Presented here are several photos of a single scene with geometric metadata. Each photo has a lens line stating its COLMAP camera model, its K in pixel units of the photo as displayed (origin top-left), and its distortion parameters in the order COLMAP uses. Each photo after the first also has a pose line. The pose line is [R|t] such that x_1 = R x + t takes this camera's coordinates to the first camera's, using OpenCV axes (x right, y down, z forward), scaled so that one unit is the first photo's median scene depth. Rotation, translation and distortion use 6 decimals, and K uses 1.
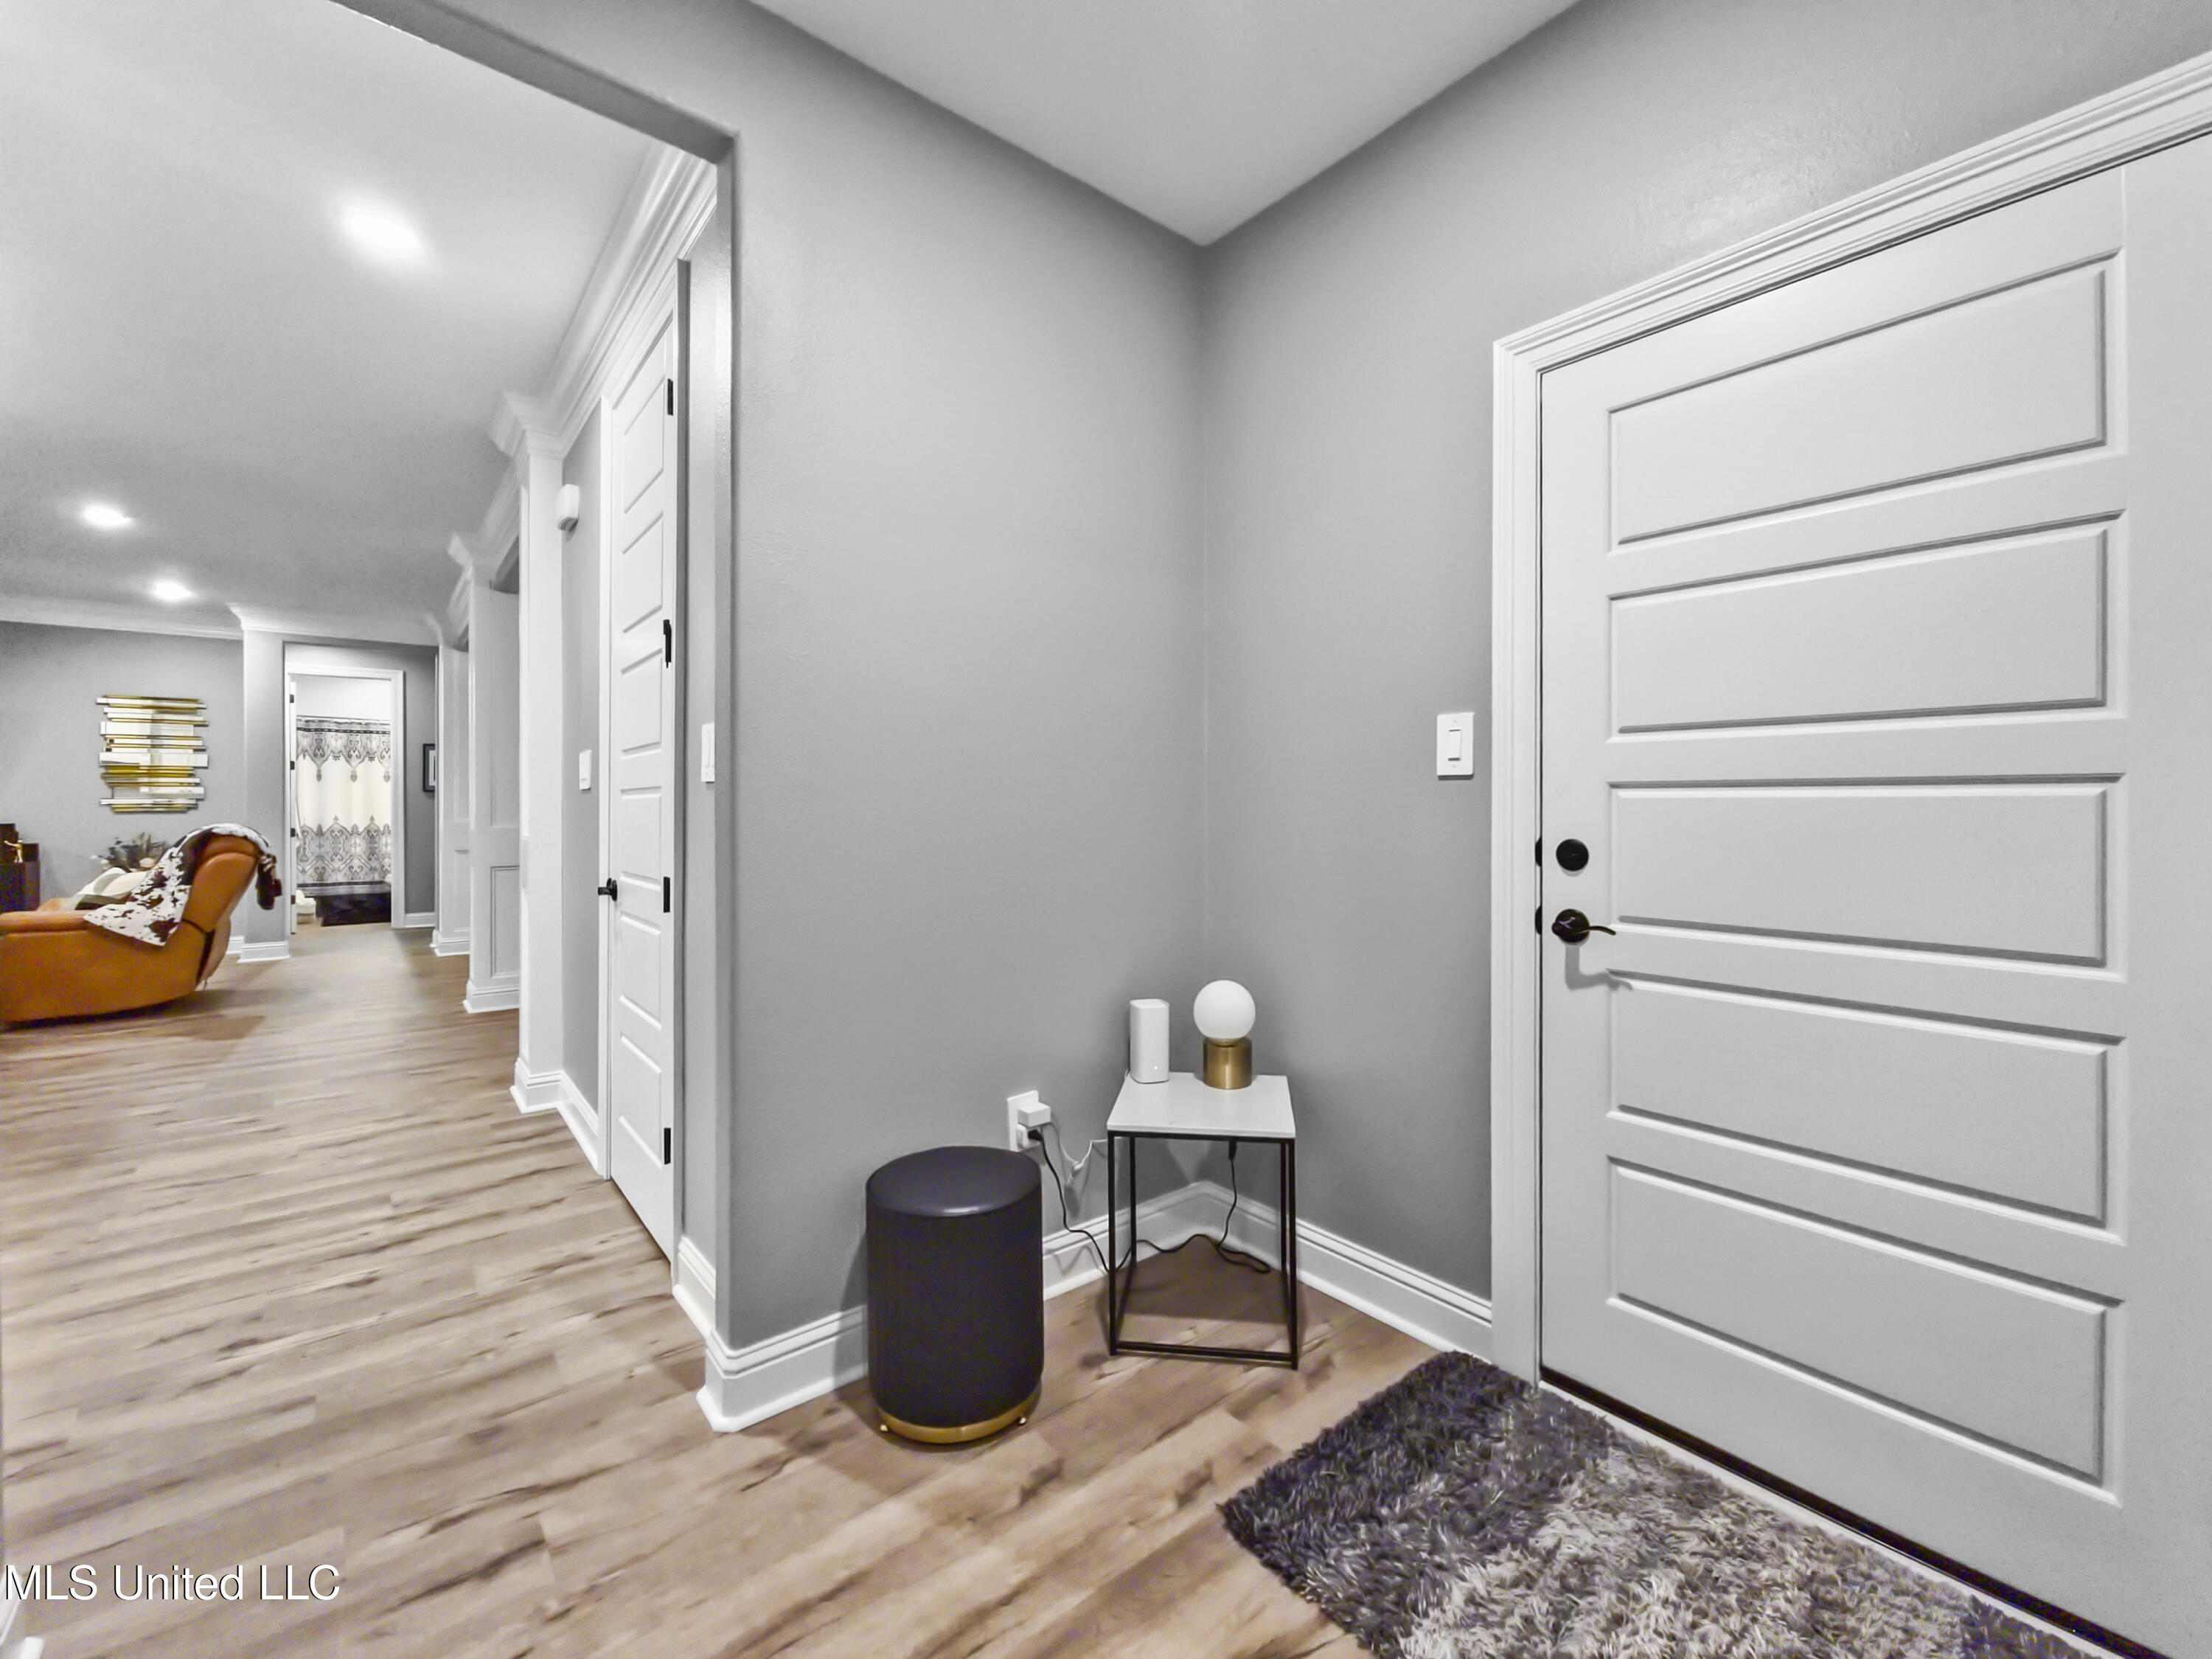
lens RADIAL K [[914.8, 0, 1103.2], [0, 914.8, 813.8], [0, 0, 1]] dist [-0.003803, -0.000009]
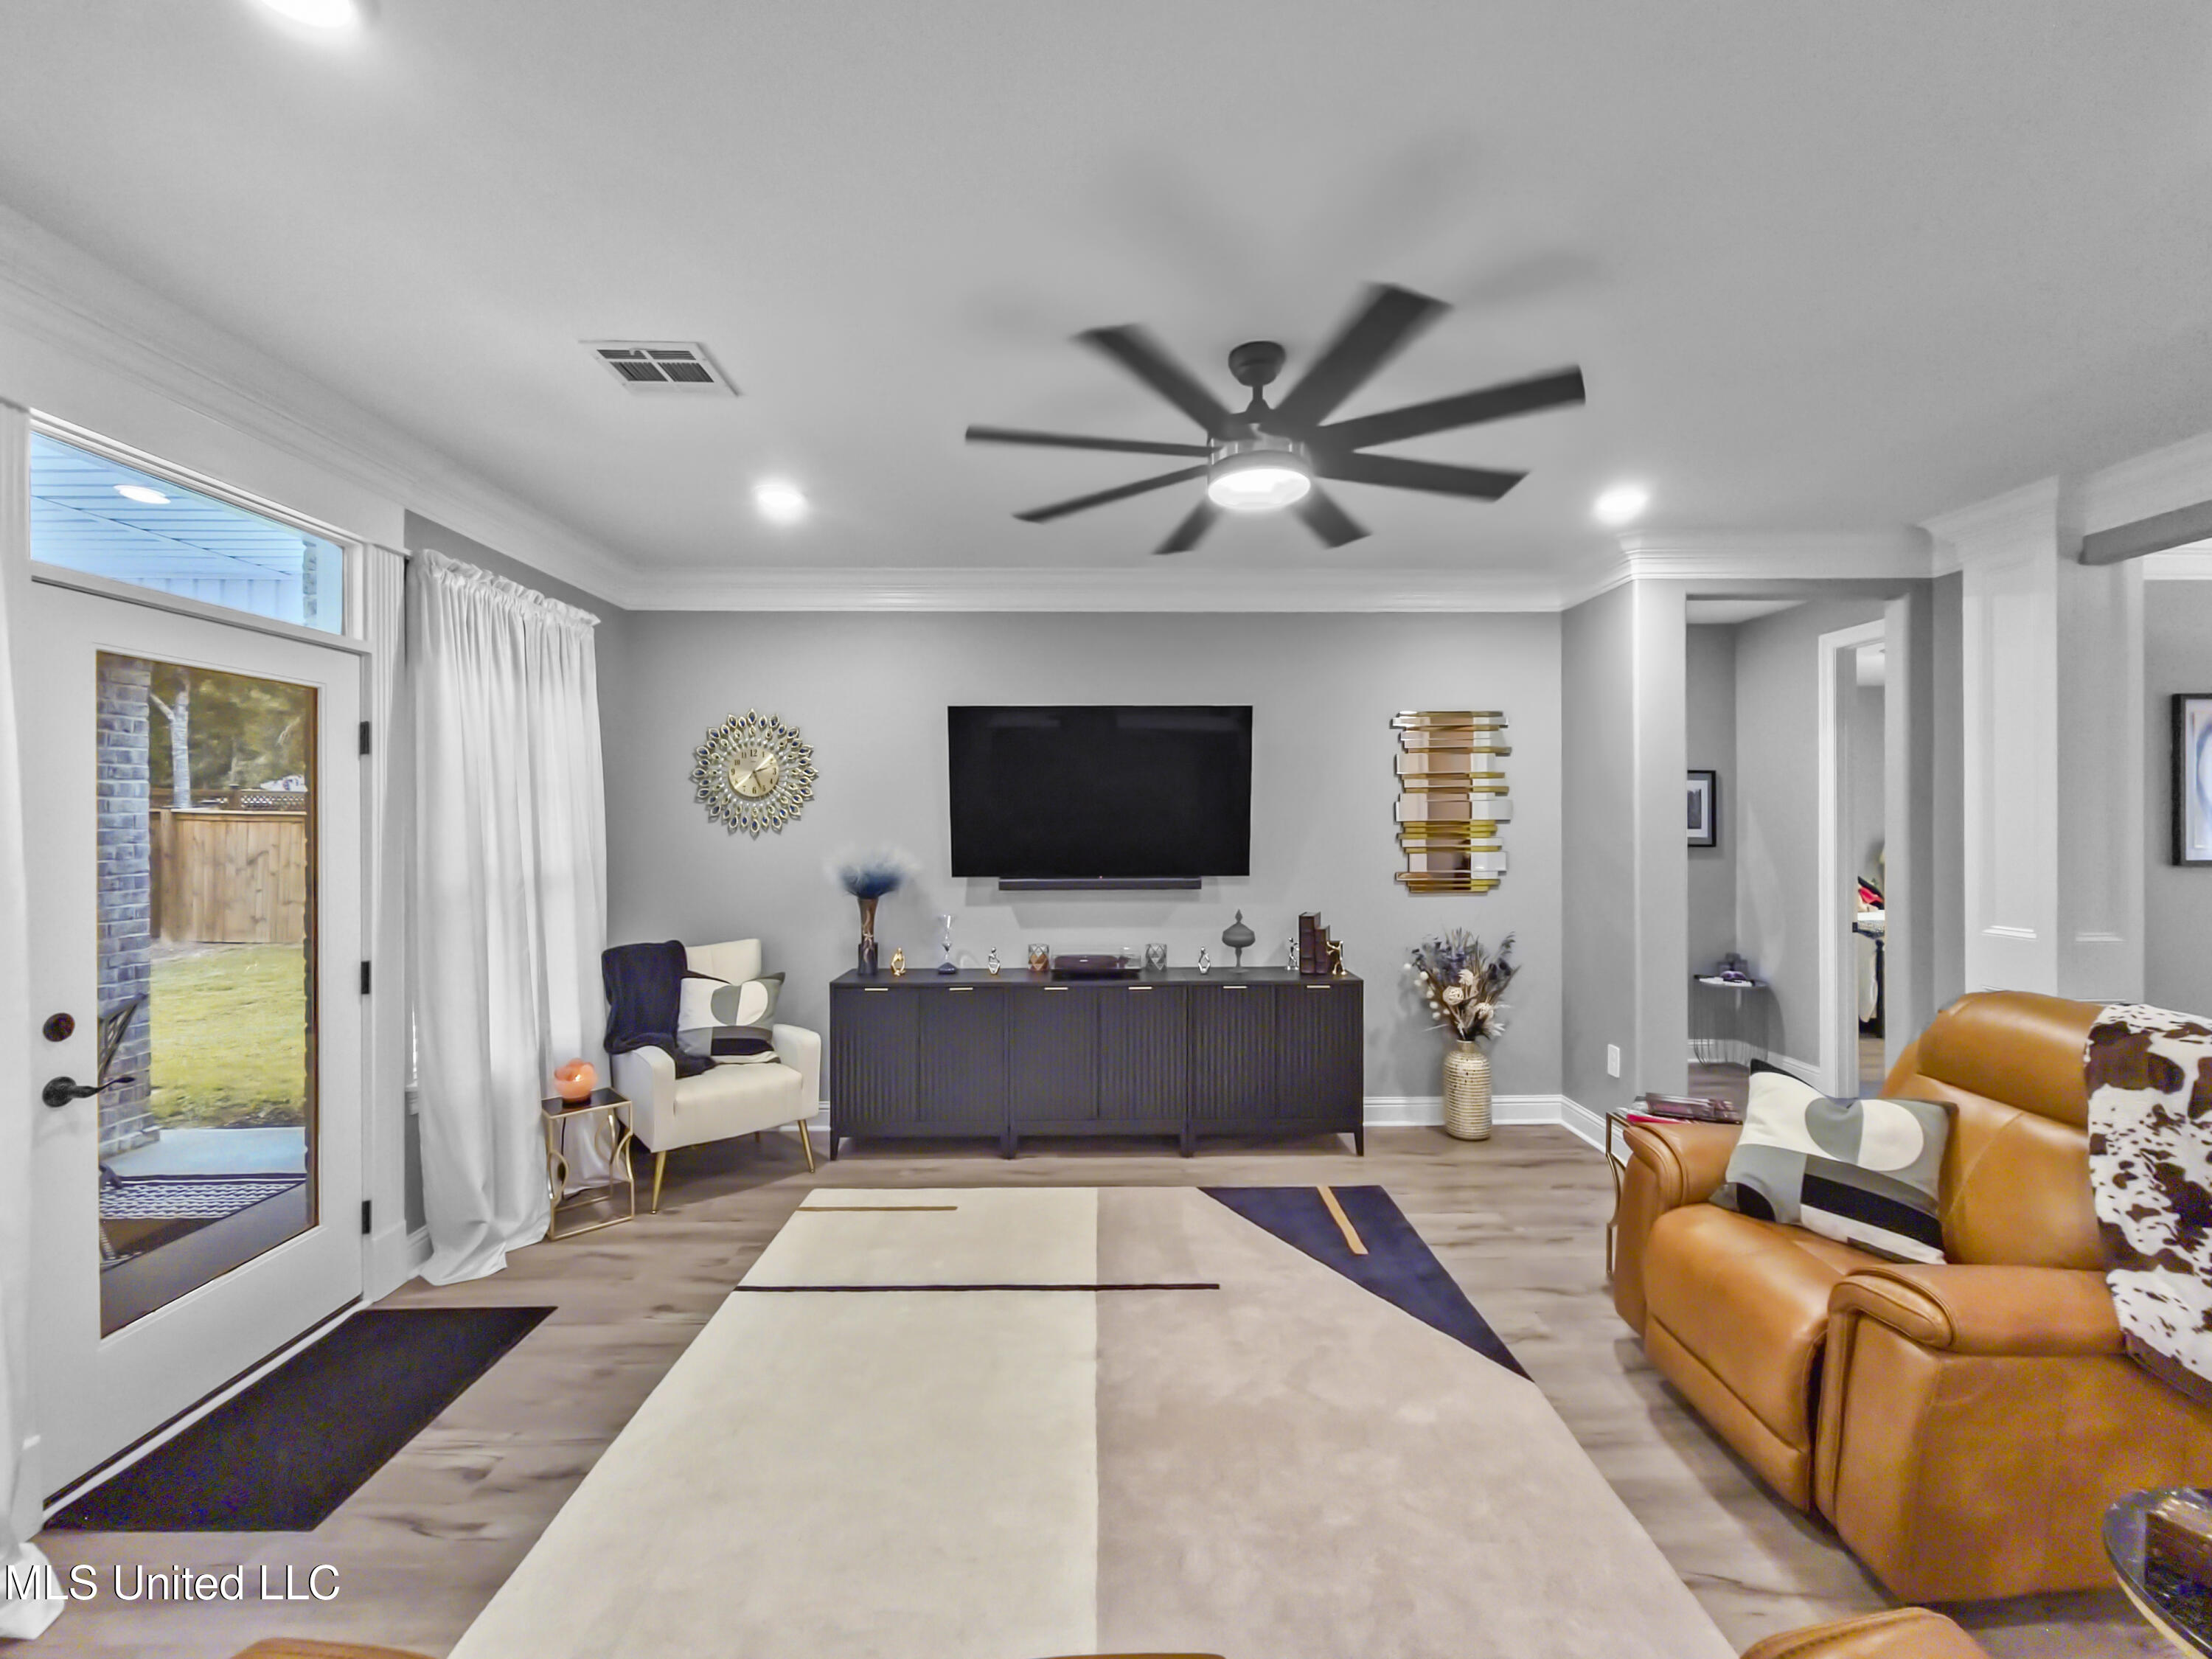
lens RADIAL K [[921.1, 0, 1106.0], [0, 921.1, 829.5], [0, 0, 1]] dist [0.001874, -0.000644]
pose [[0.787708, 0.005113, -0.616027, -0.692908], [-0.000226, 0.999968, 0.008012, -0.043076], [0.616049, -0.006172, 0.787684, 0.282404]]
